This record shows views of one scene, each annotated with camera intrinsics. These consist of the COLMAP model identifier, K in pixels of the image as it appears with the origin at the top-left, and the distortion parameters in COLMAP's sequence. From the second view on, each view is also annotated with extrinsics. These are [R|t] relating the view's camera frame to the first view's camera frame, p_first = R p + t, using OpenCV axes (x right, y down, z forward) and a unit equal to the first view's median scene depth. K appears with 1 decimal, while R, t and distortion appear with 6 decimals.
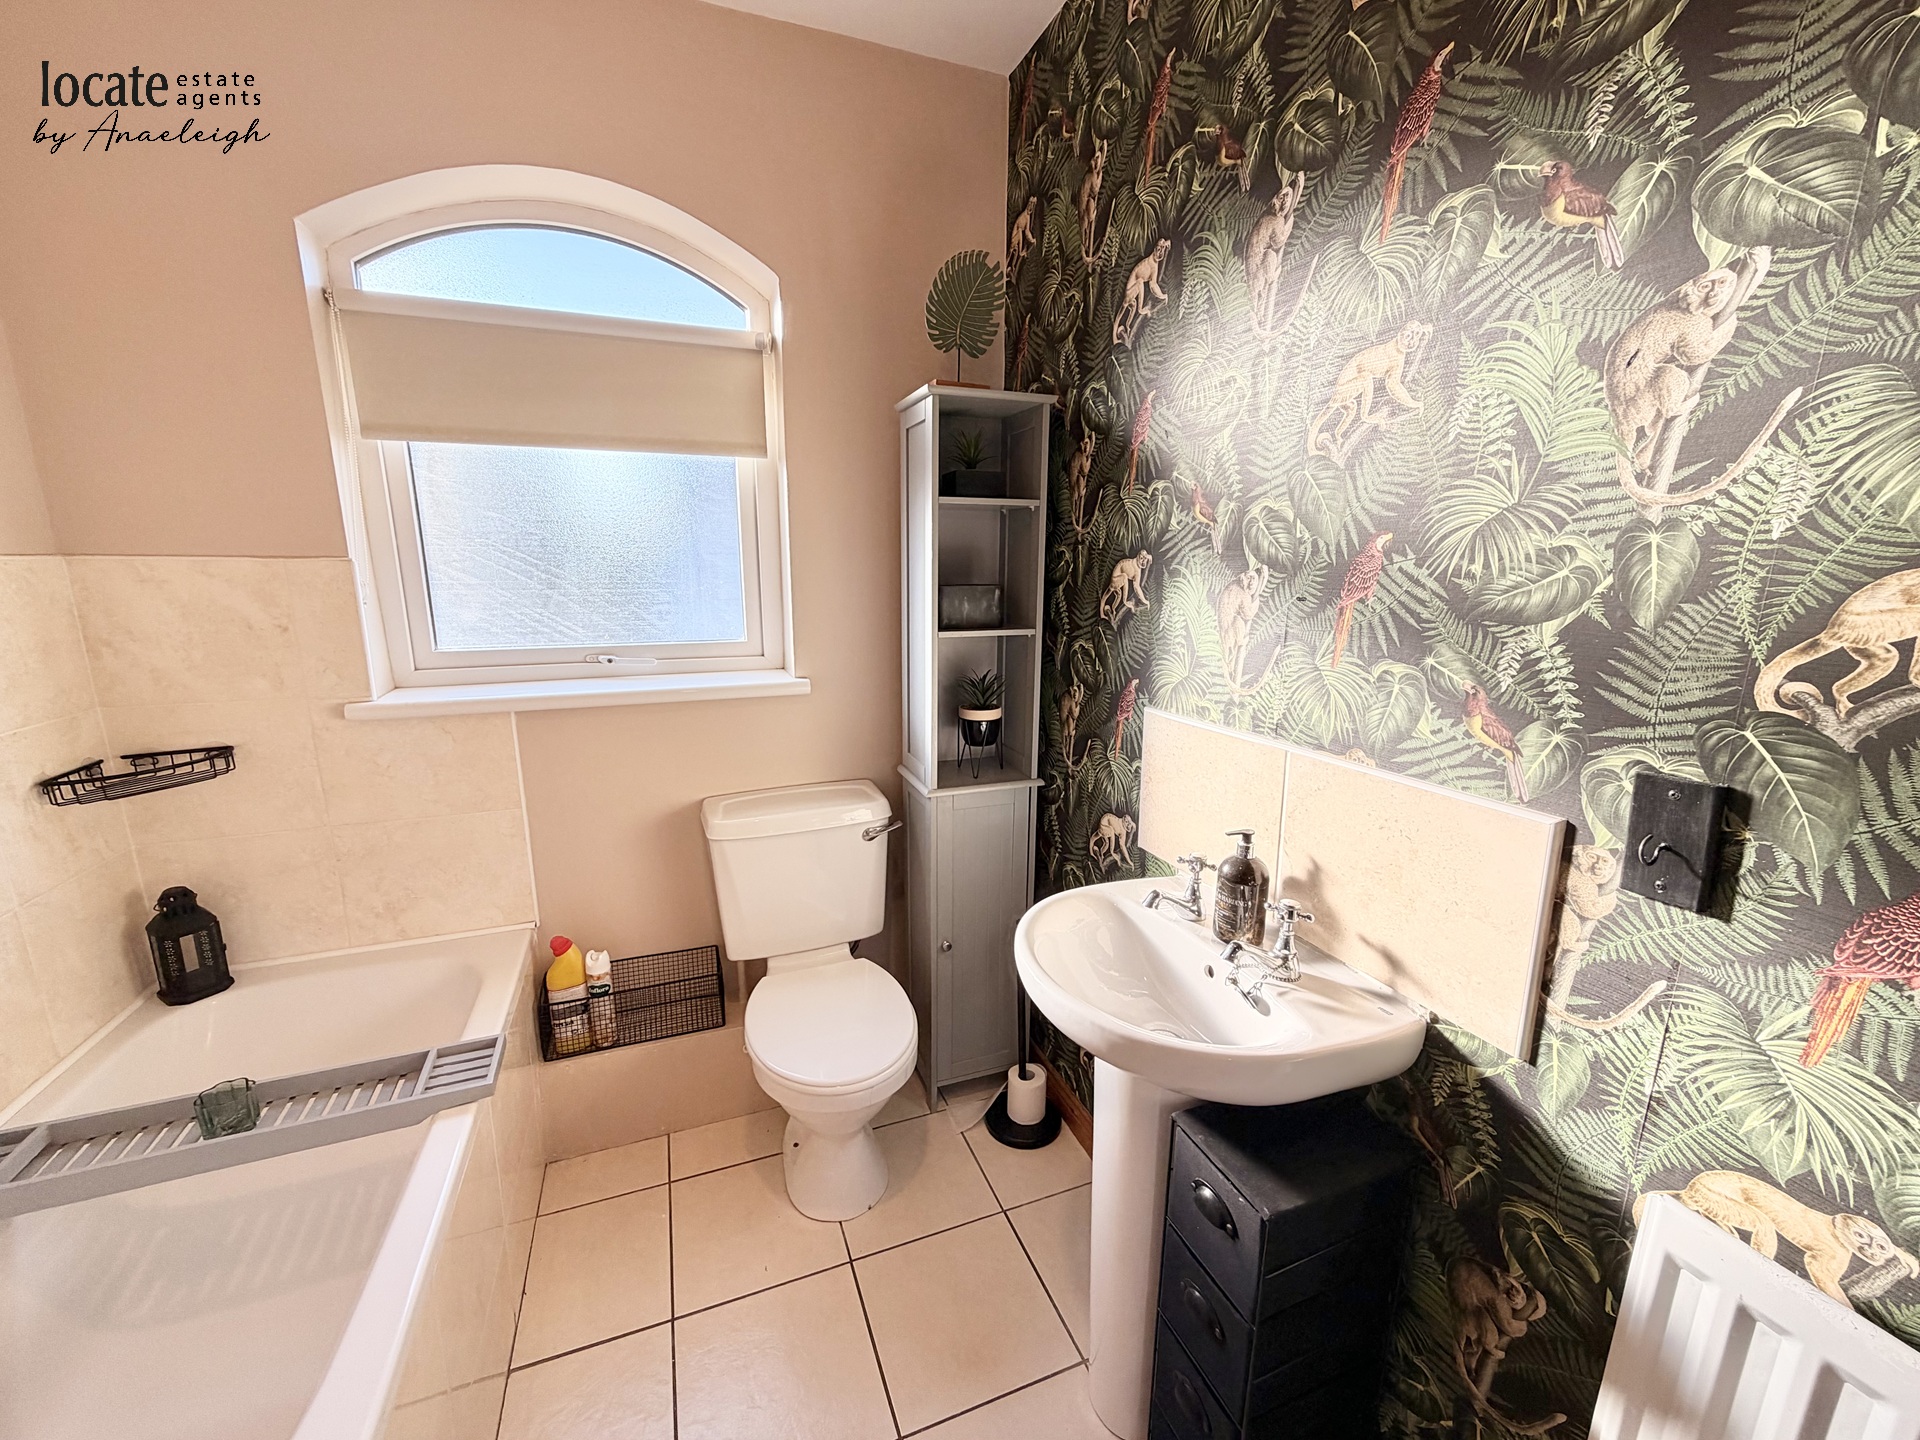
lens RADIAL K [[764.4, 0, 959.9], [0, 764.4, 725.8], [0, 0, 1]] dist [0.000759, -0.000141]
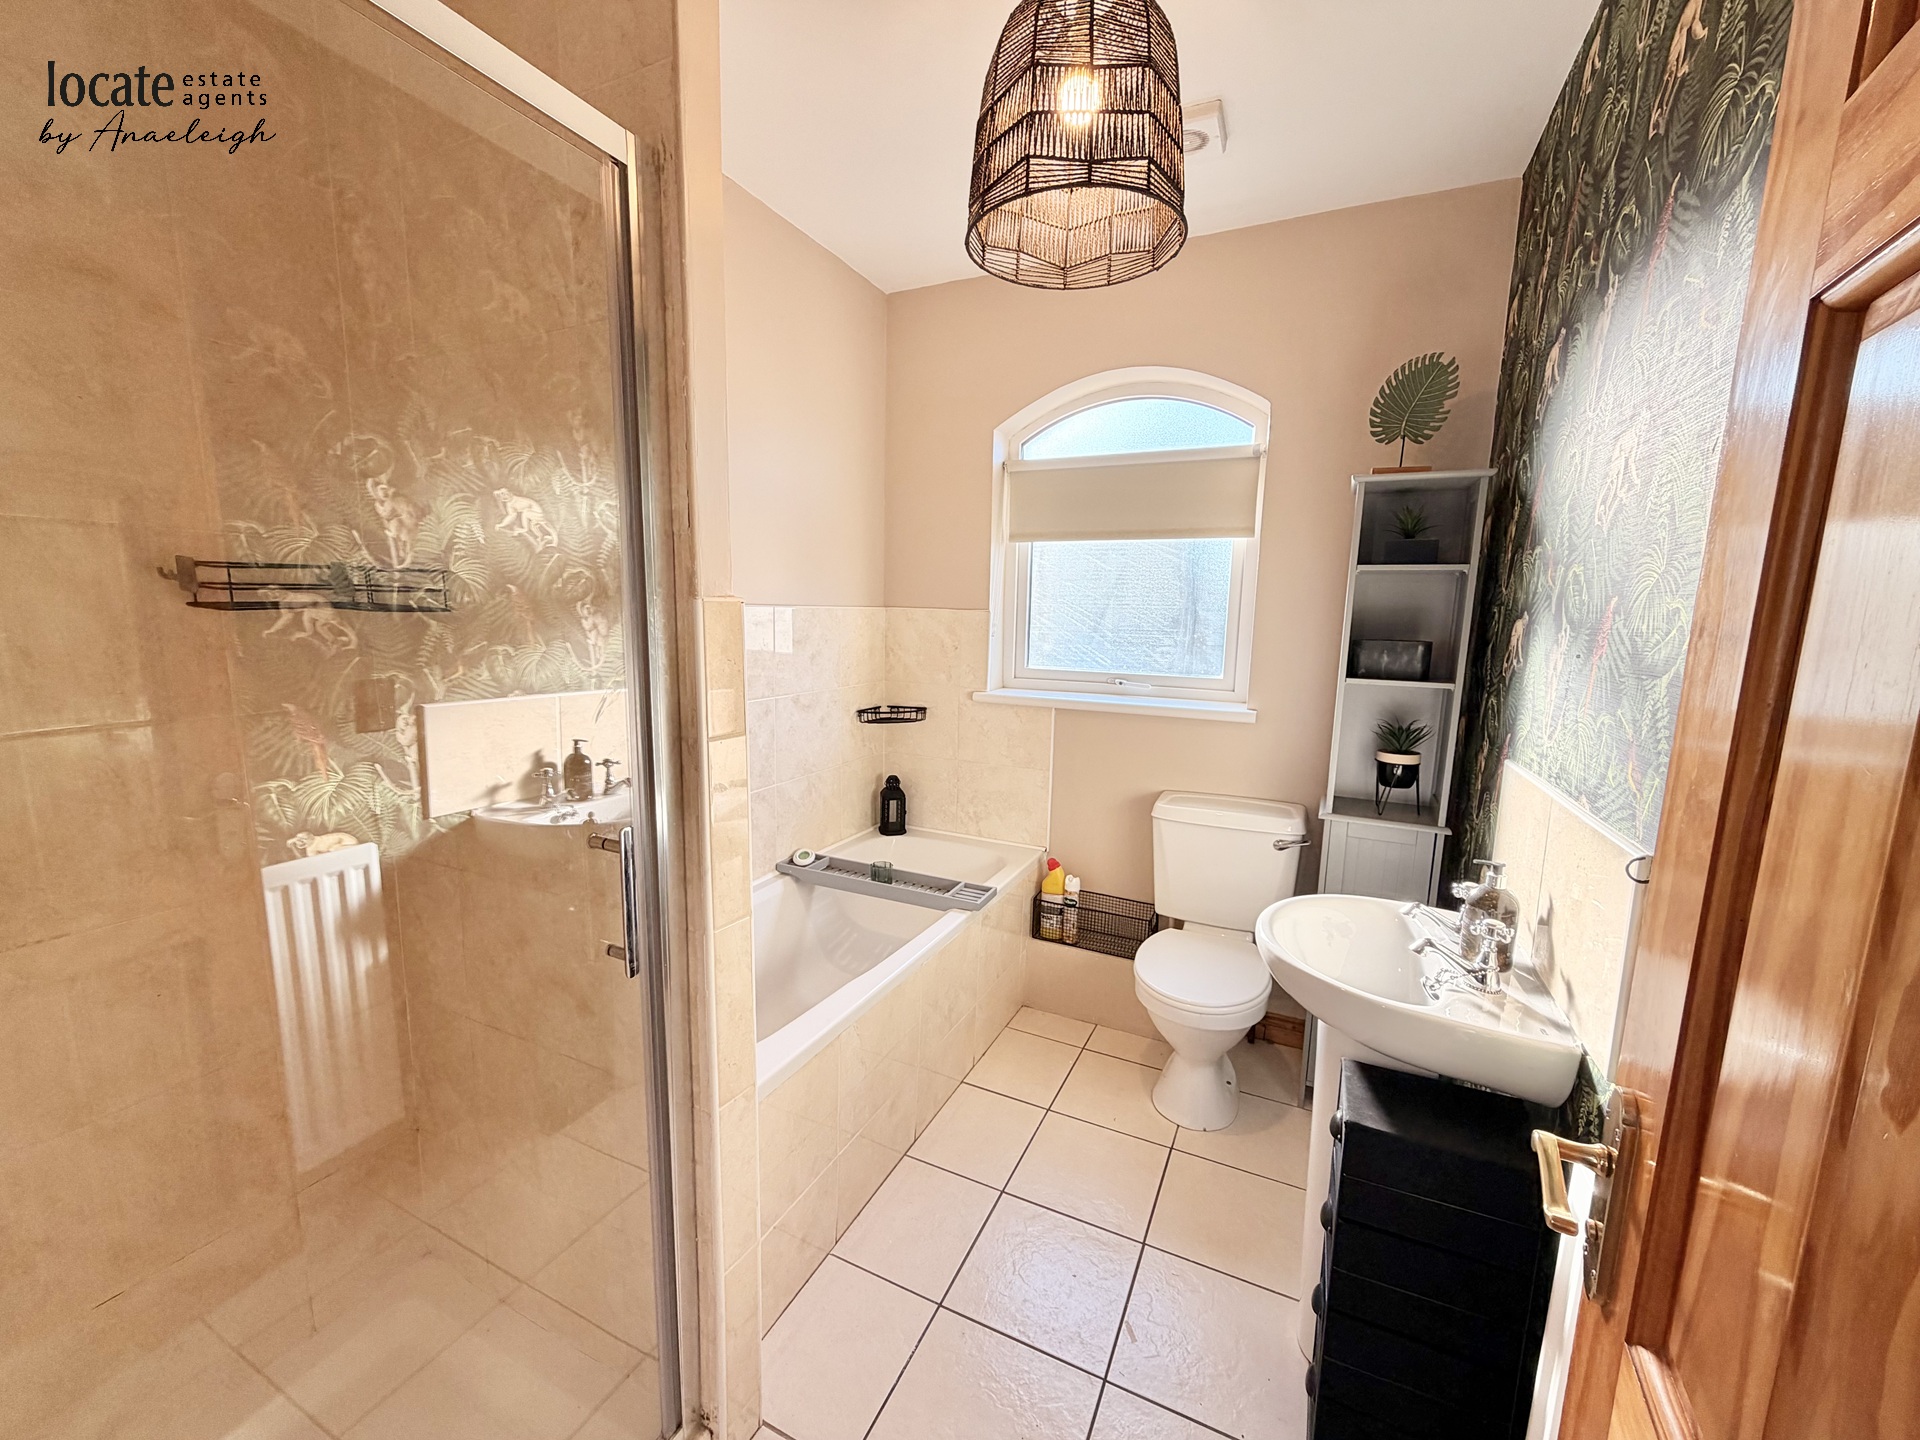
lens RADIAL K [[764.4, 0, 963.6], [0, 764.4, 727.2], [0, 0, 1]] dist [0.000759, -0.000141]
pose [[0.692143, 0.120138, -0.711692, 0.417630], [-0.172145, 0.985071, -0.001131, 0.054632], [0.700931, 0.123298, 0.702491, -0.230503]]
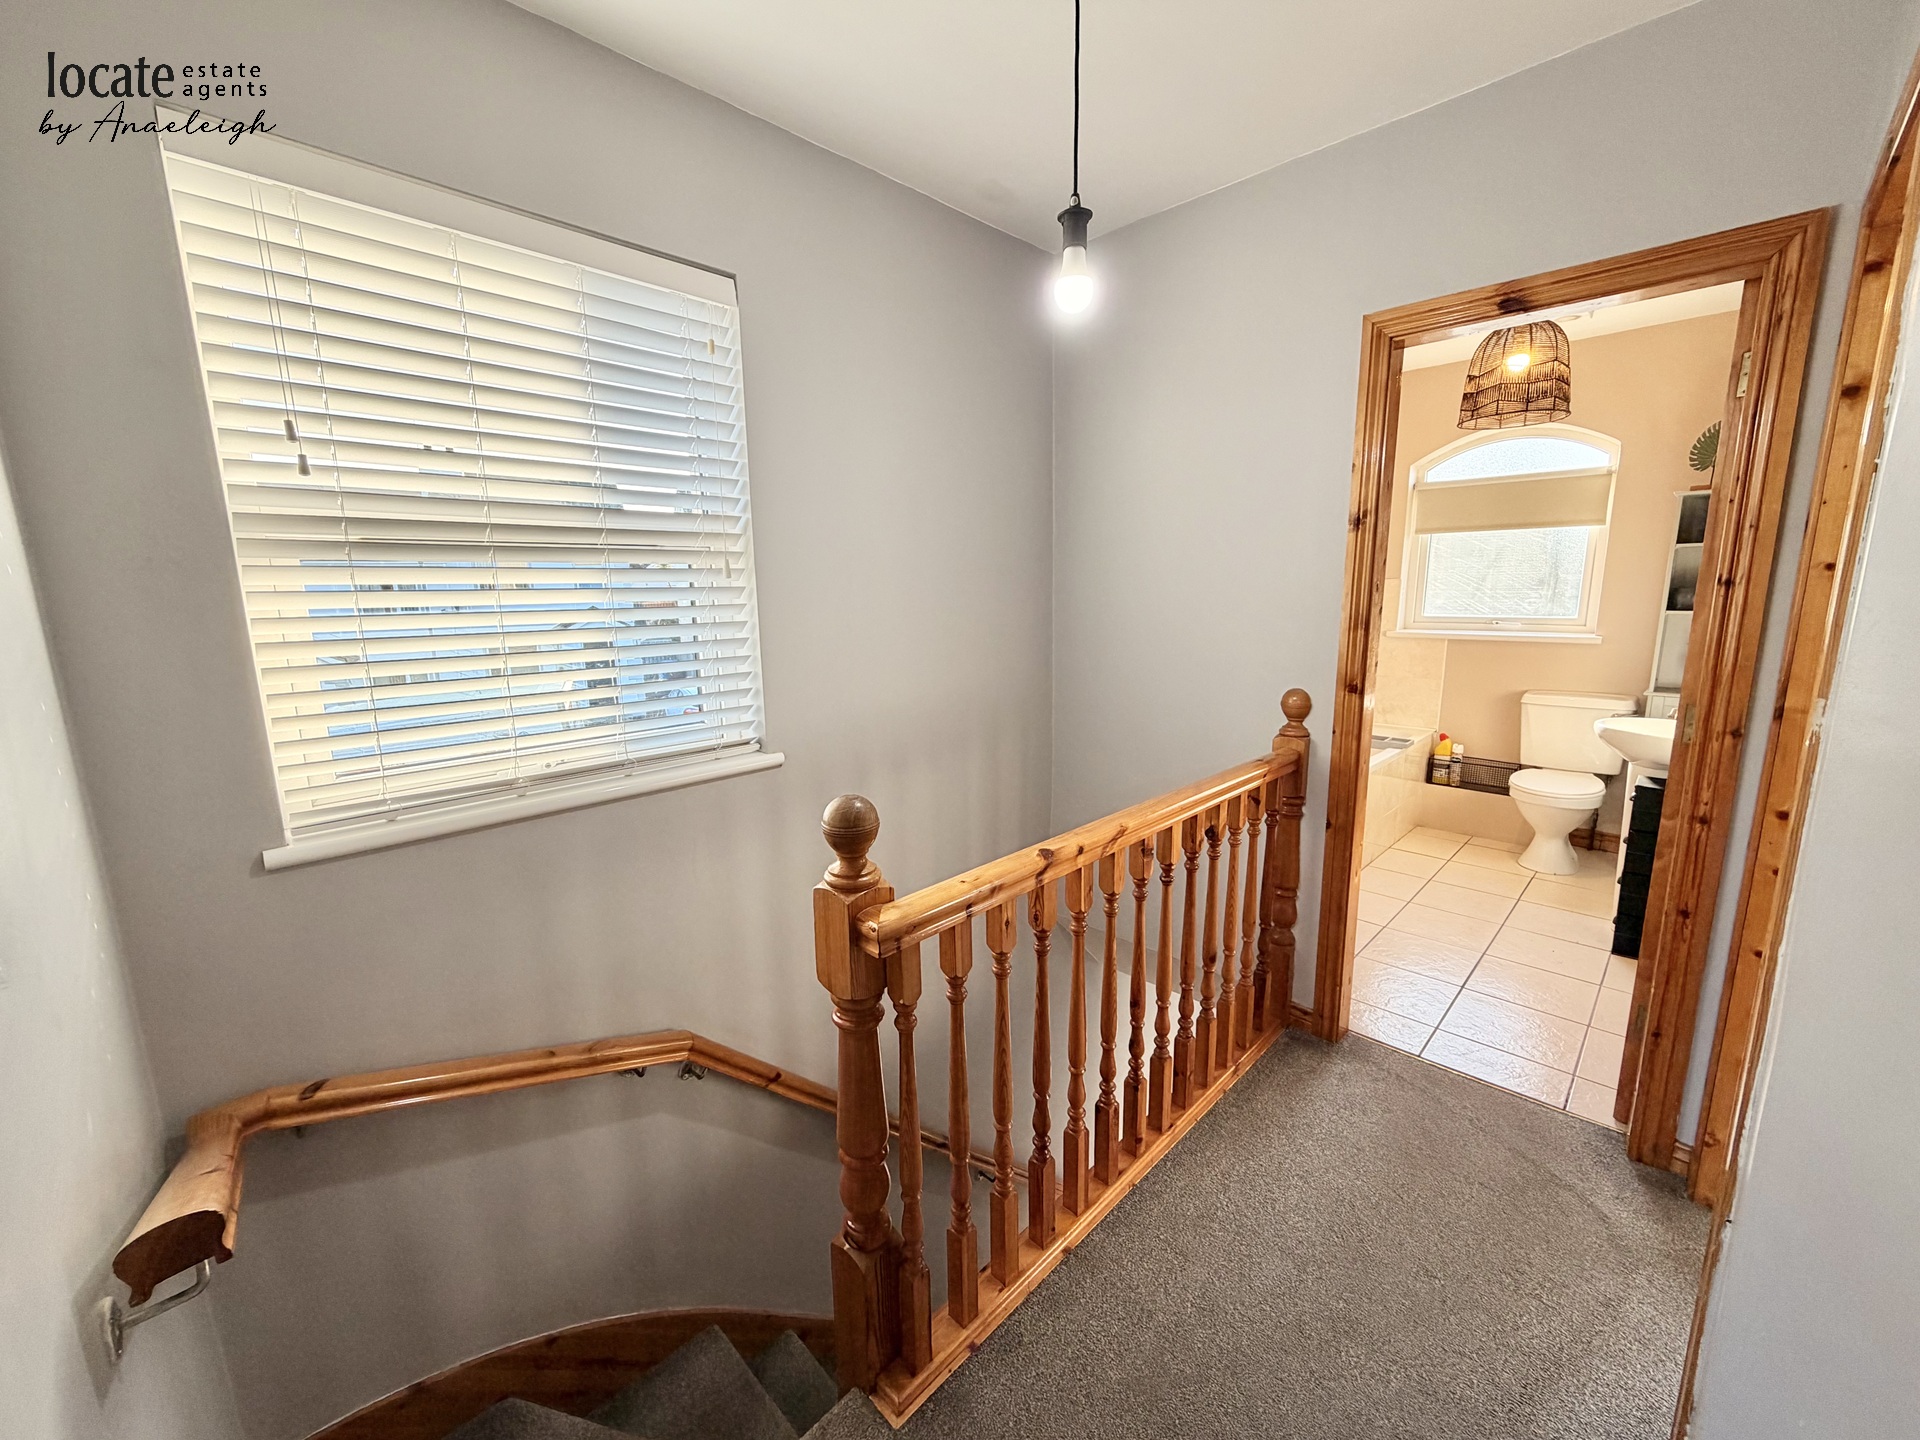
lens RADIAL K [[764.4, 0, 964.5], [0, 764.4, 719.1], [0, 0, 1]] dist [0.000759, -0.000141]
pose [[0.413880, 0.148670, -0.898109, 1.063946], [-0.184346, 0.979821, 0.077243, 0.341489], [0.891470, 0.133594, 0.432935, -1.476191]]
